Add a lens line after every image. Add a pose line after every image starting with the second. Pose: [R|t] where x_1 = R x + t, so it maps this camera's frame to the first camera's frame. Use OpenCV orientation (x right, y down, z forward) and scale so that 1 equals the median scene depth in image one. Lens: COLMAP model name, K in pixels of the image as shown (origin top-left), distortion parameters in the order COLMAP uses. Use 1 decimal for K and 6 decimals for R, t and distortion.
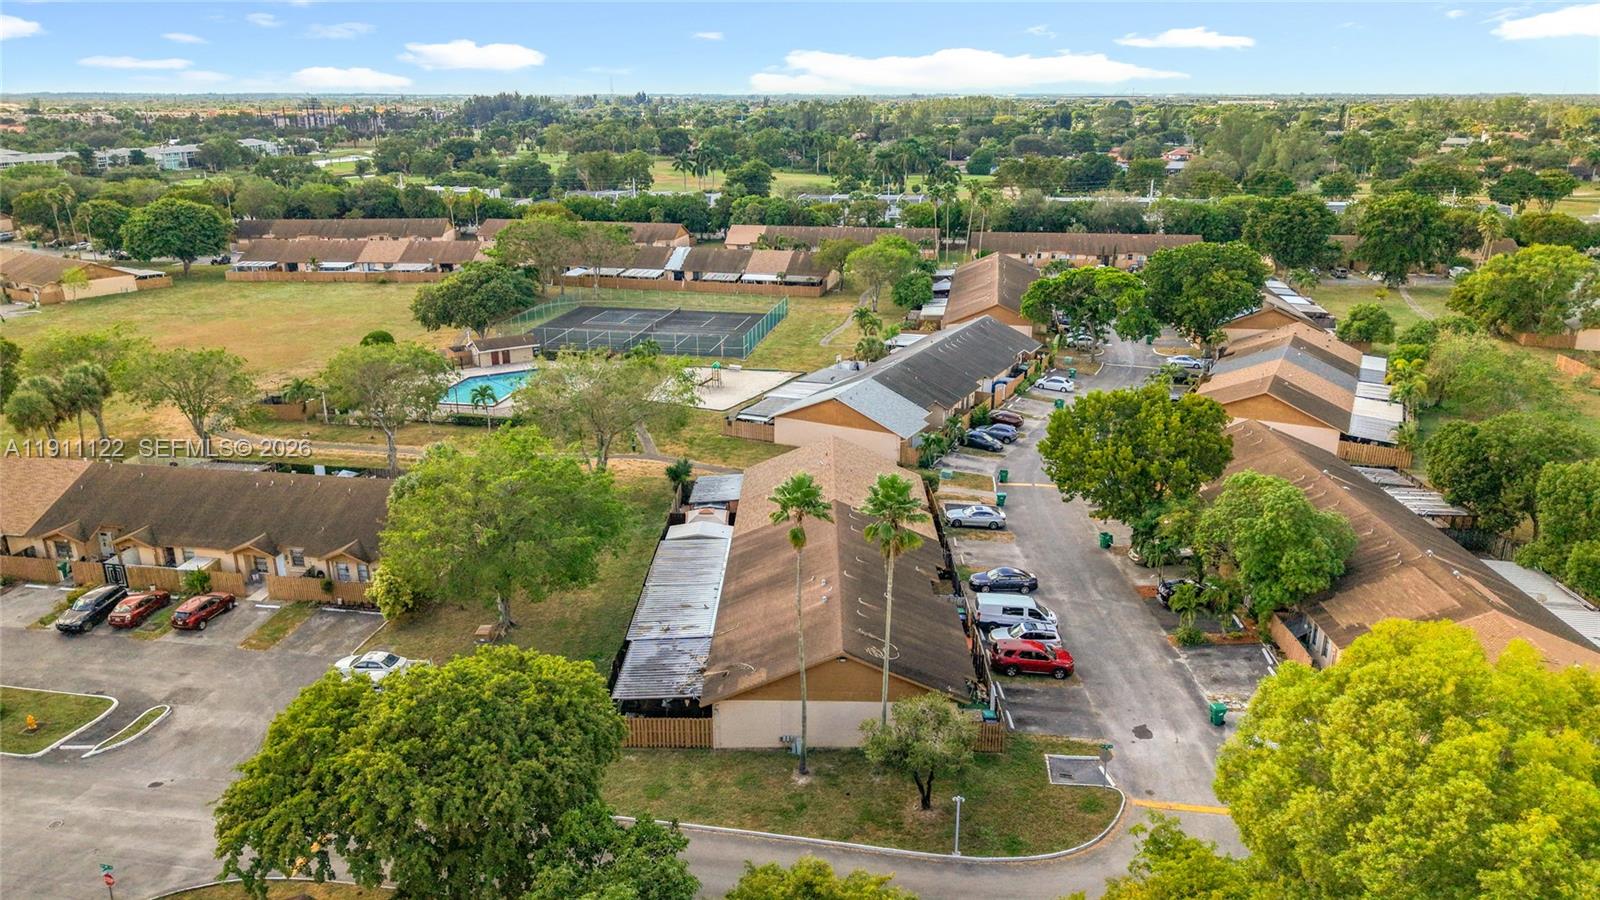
lens RADIAL K [[1089.9, 0, 800.0], [0, 1089.9, 450.0], [0, 0, 1]] dist [-0.000972, -0.008814]
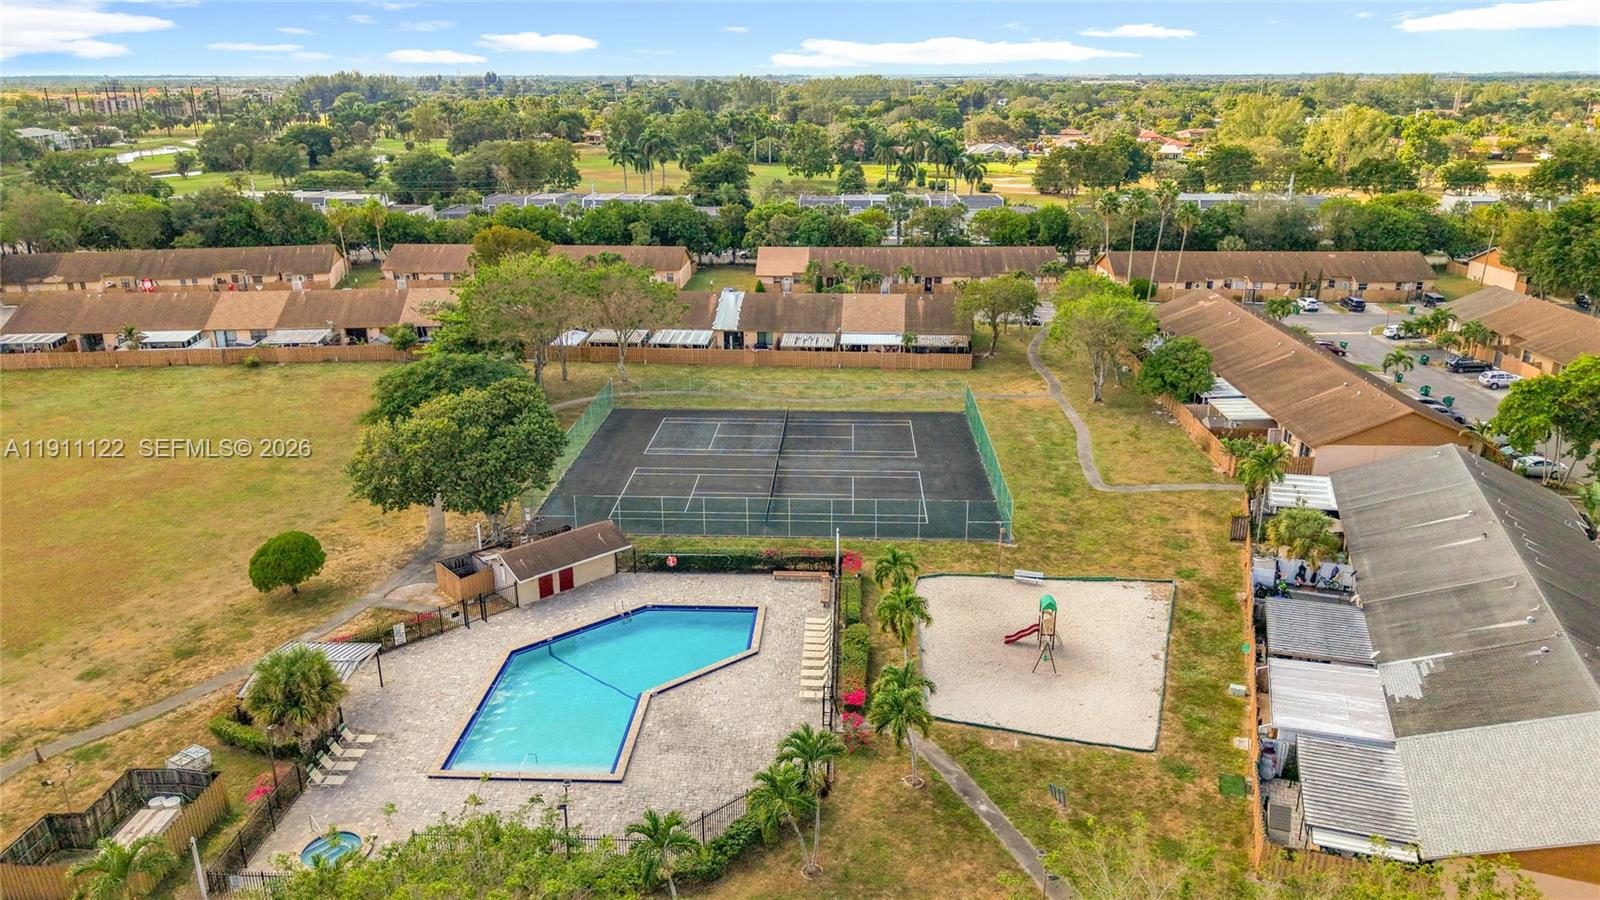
lens RADIAL K [[1089.9, 0, 800.0], [0, 1089.9, 450.0], [0, 0, 1]] dist [-0.000972, -0.008814]
pose [[0.990604, -0.046270, 0.128696, -0.121620], [0.044284, 0.998852, 0.018251, -0.079257], [-0.129393, -0.012381, 0.991516, 0.269061]]
